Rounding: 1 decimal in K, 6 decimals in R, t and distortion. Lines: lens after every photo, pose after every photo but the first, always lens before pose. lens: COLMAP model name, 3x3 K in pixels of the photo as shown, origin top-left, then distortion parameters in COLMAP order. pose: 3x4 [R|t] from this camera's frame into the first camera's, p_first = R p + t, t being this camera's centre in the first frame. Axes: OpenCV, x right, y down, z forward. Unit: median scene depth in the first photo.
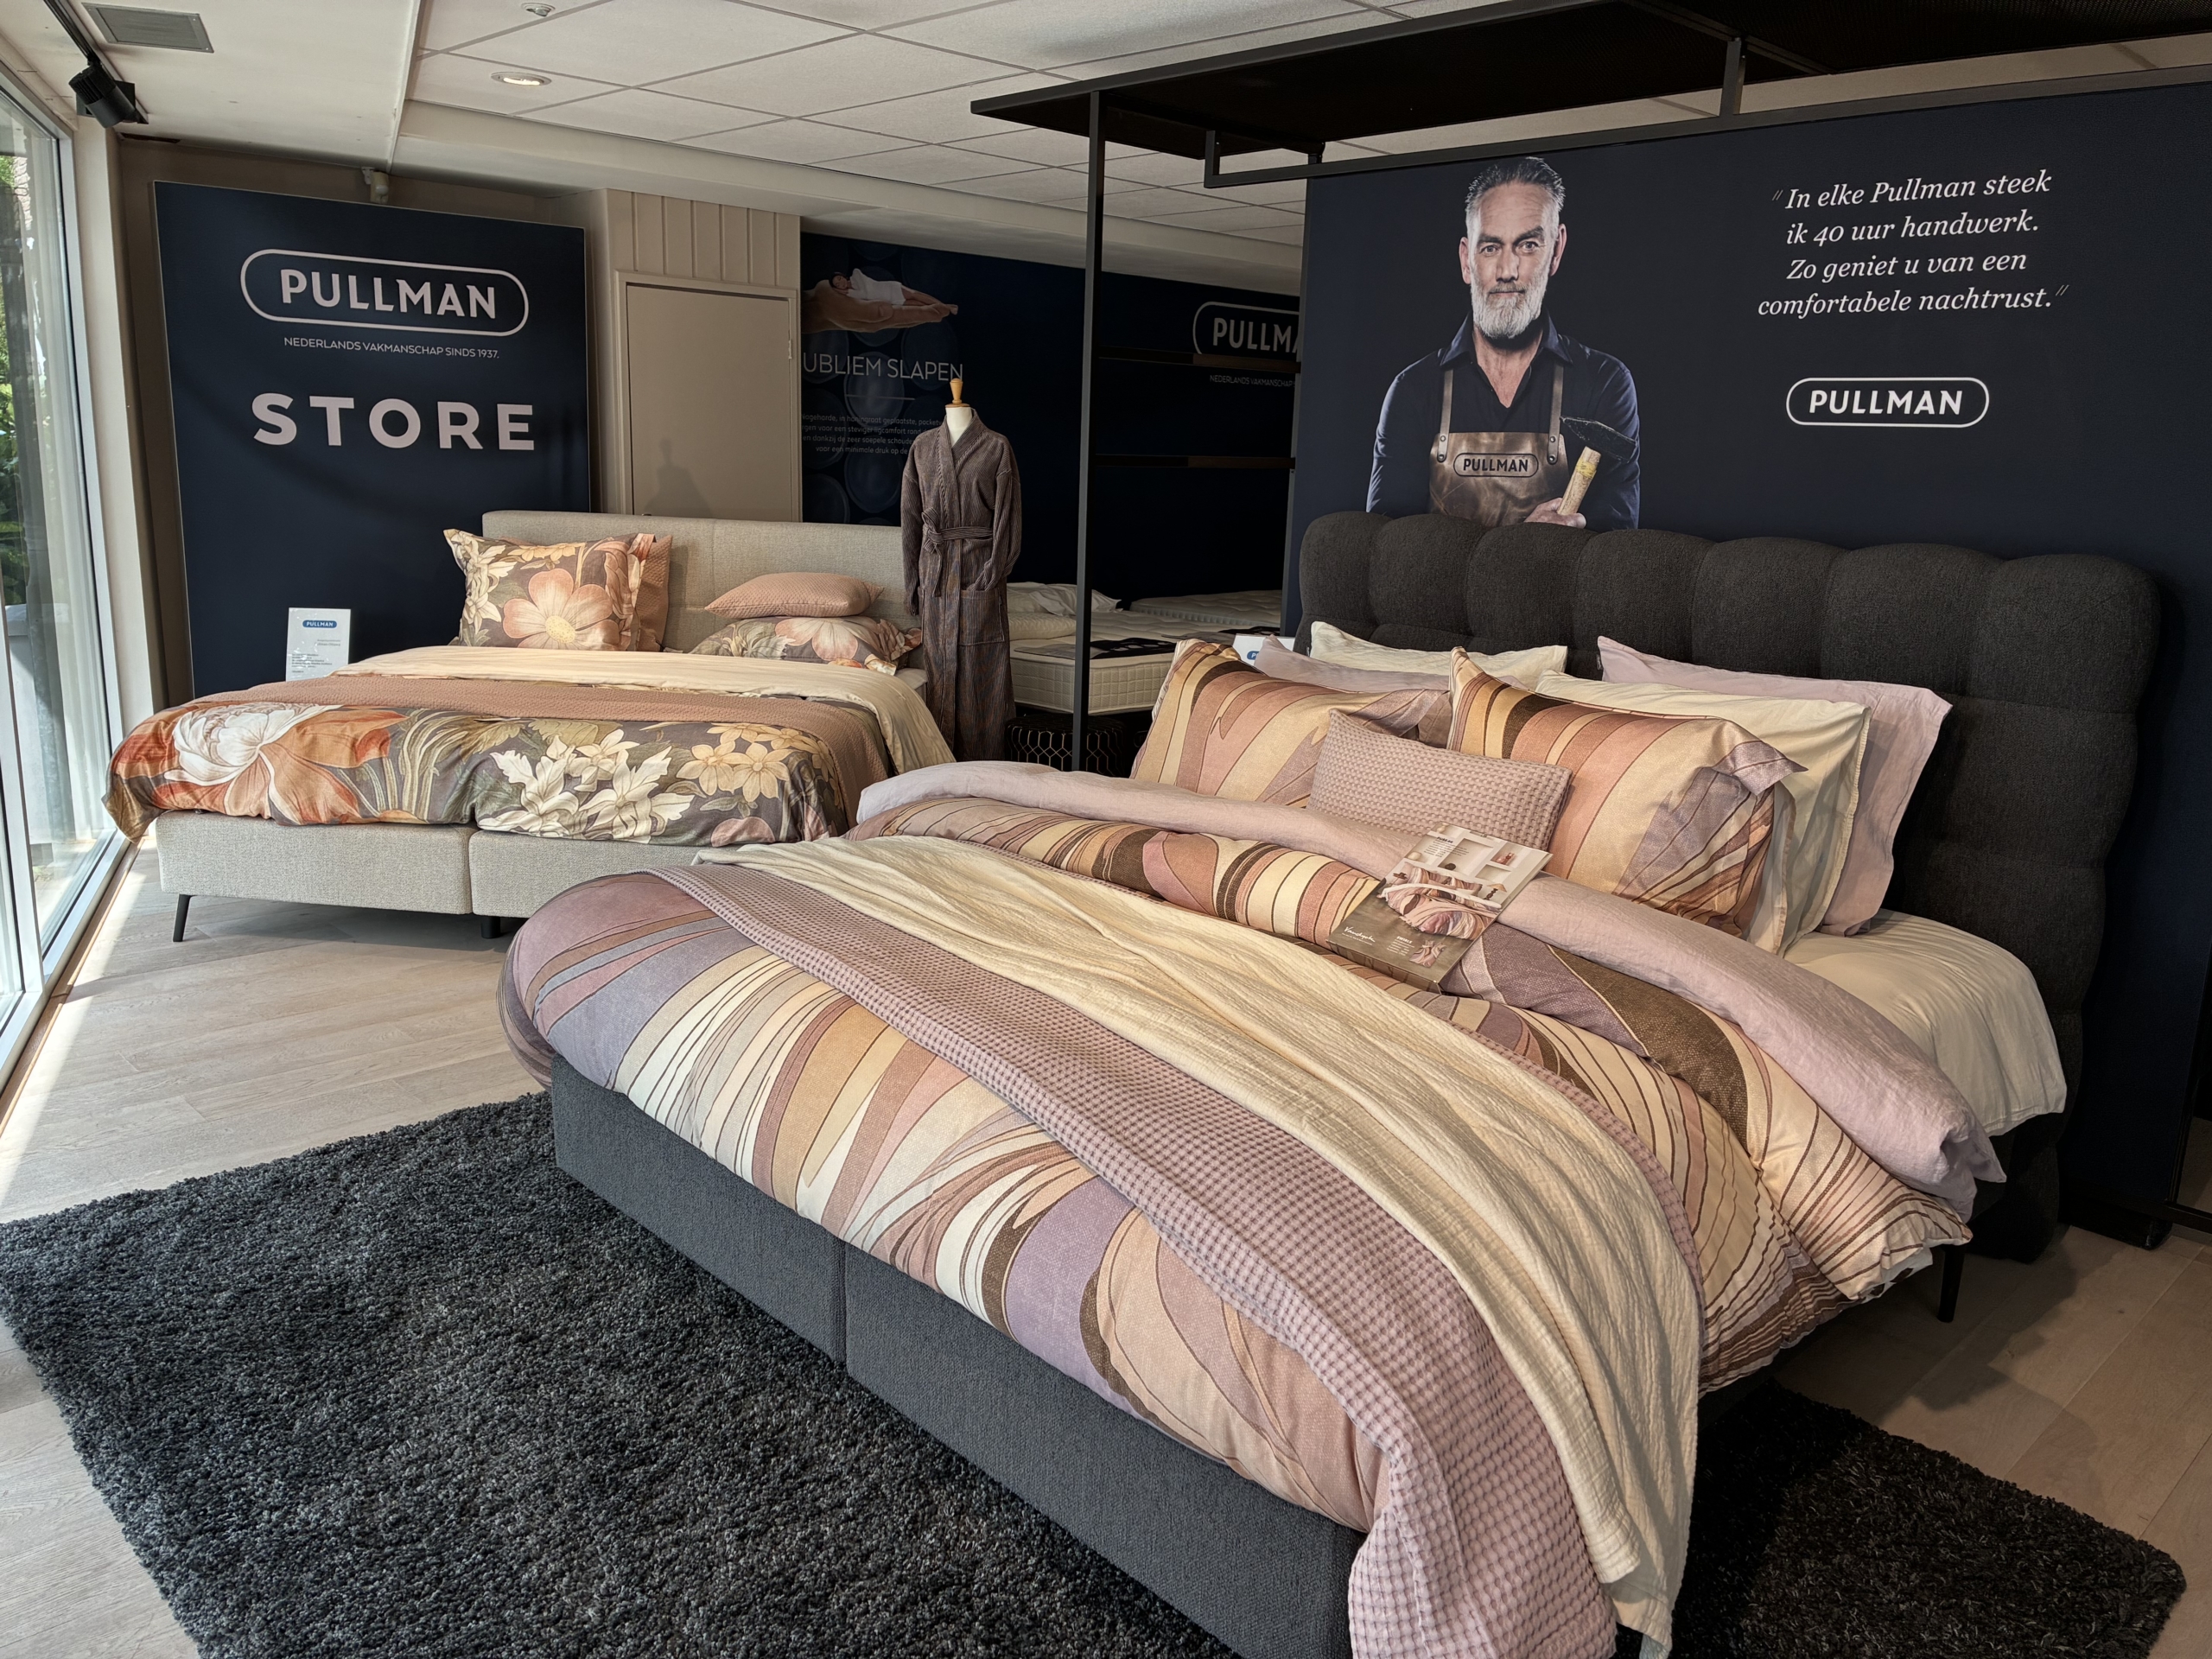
lens RADIAL K [[1654.3, 0, 1106.0], [0, 1654.3, 829.5], [0, 0, 1]] dist [-0.063443, 0.003954]
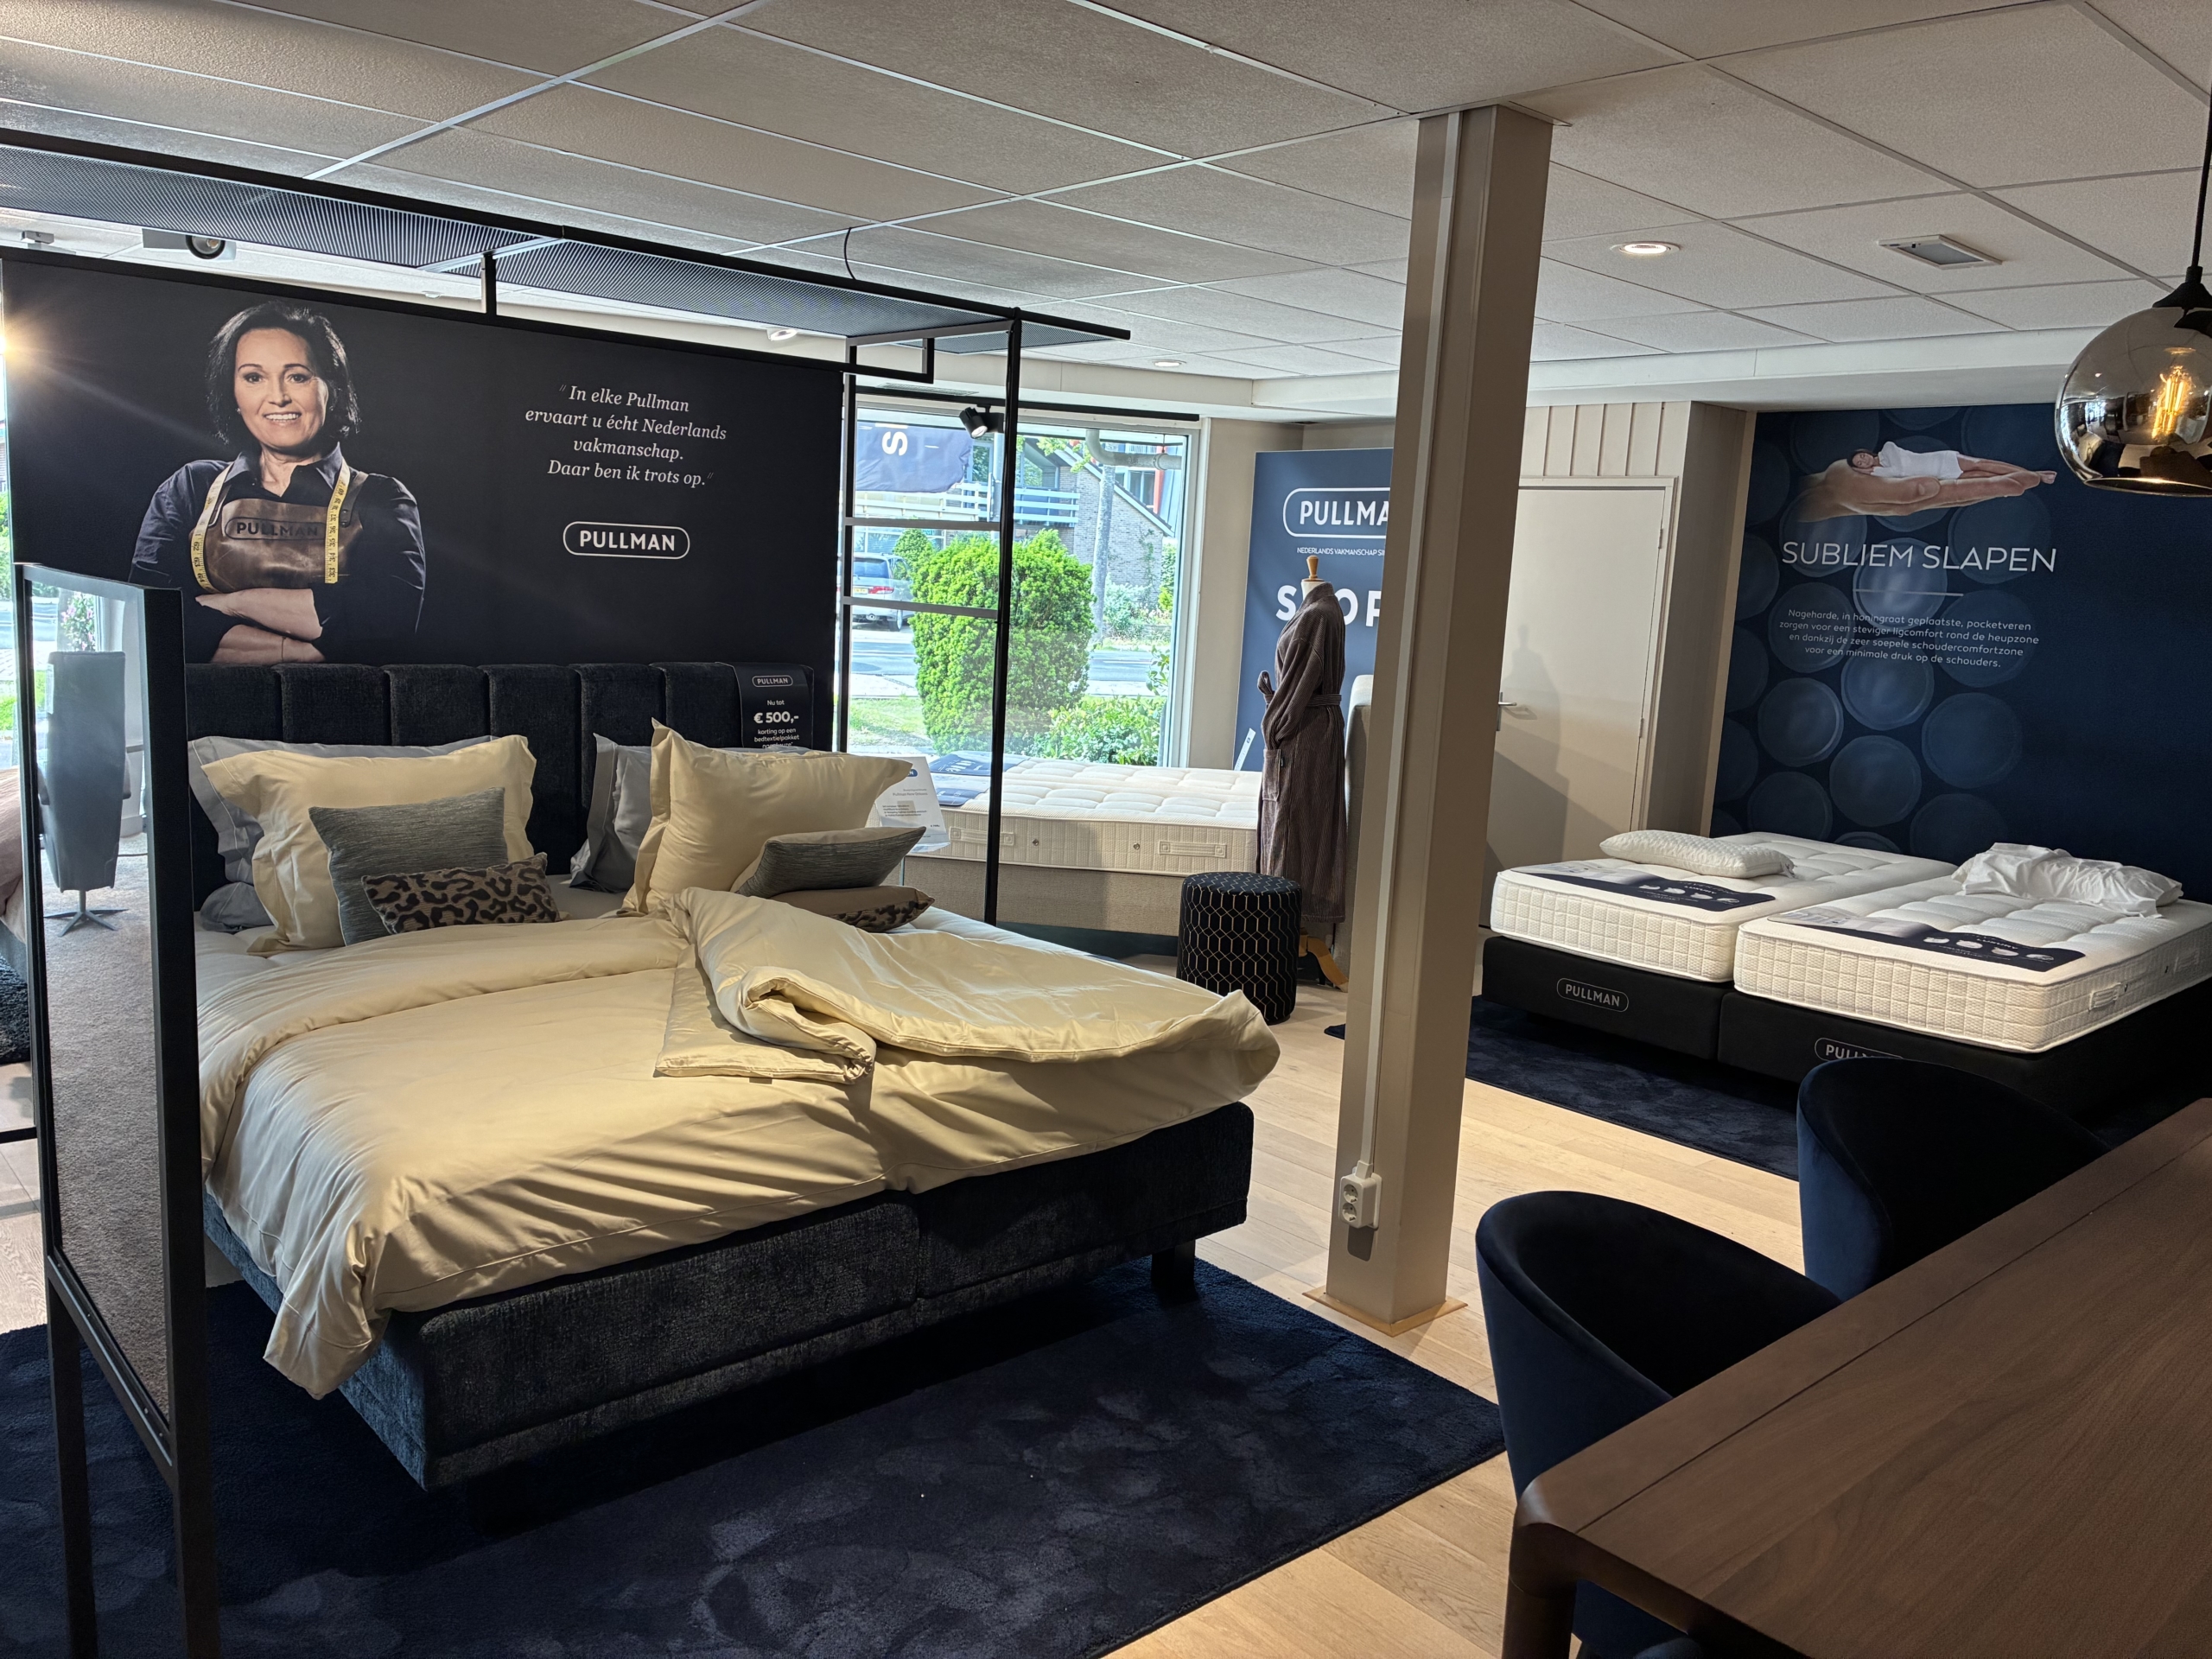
lens RADIAL K [[1654.3, 0, 1106.0], [0, 1654.3, 829.5], [0, 0, 1]] dist [-0.063443, 0.003954]
pose [[-0.054350, 0.130067, -0.990014, 0.723431], [-0.257523, 0.956113, 0.139750, -0.165797], [0.964743, 0.262547, -0.018470, 0.683423]]
